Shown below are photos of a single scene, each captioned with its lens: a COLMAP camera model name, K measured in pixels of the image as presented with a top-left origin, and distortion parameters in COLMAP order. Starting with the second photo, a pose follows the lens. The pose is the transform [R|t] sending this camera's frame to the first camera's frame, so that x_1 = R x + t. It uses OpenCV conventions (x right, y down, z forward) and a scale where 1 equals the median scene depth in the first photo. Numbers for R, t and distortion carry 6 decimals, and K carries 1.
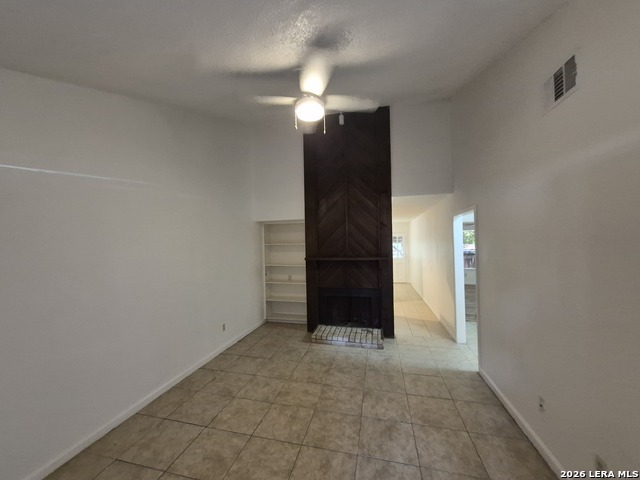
lens RADIAL K [[251.3, 0, 316.7], [0, 251.3, 243.4], [0, 0, 1]] dist [0.000818, 0.000602]
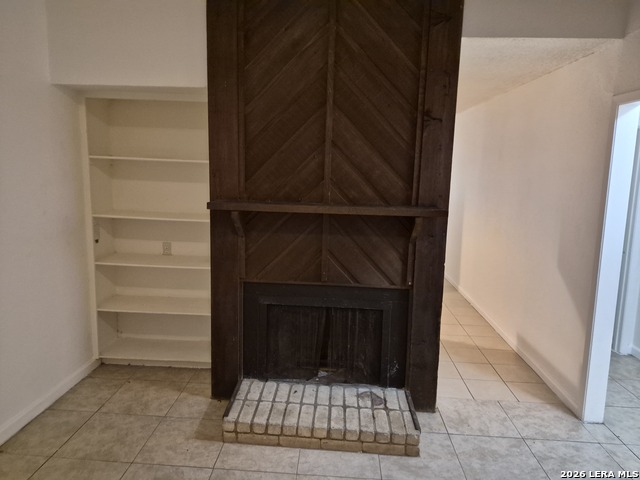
lens RADIAL K [[445.4, 0, 320.0], [0, 445.4, 240.0], [0, 0, 1]] dist [0.044233, -0.002169]
pose [[0.980429, 0.014744, 0.196318, -0.014637], [-0.047319, 0.985607, 0.162295, 0.001795], [-0.191099, -0.168408, 0.967016, 0.362750]]
